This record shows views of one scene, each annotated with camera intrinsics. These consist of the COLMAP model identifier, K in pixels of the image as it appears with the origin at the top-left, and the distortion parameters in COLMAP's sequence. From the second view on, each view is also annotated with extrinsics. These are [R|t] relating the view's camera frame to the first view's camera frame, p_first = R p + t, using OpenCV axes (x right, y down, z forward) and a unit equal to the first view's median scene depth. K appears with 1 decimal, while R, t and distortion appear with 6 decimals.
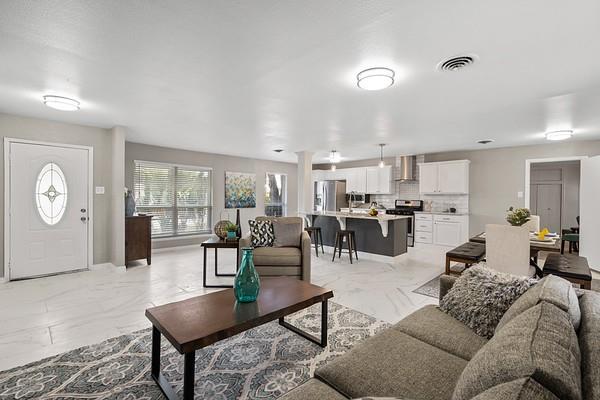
lens RADIAL K [[271.1, 0, 298.8], [0, 271.1, 198.8], [0, 0, 1]] dist [-0.000089, 0.000224]
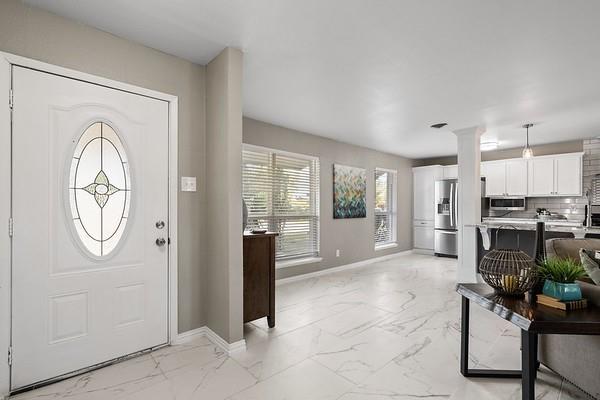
lens RADIAL K [[271.1, 0, 299.9], [0, 271.1, 204.2], [0, 0, 1]] dist [-0.000089, 0.000224]
pose [[0.998336, -0.010000, -0.056797, -0.317728], [0.008909, 0.999771, -0.019437, 0.011093], [0.056978, 0.018898, 0.998197, 0.323948]]
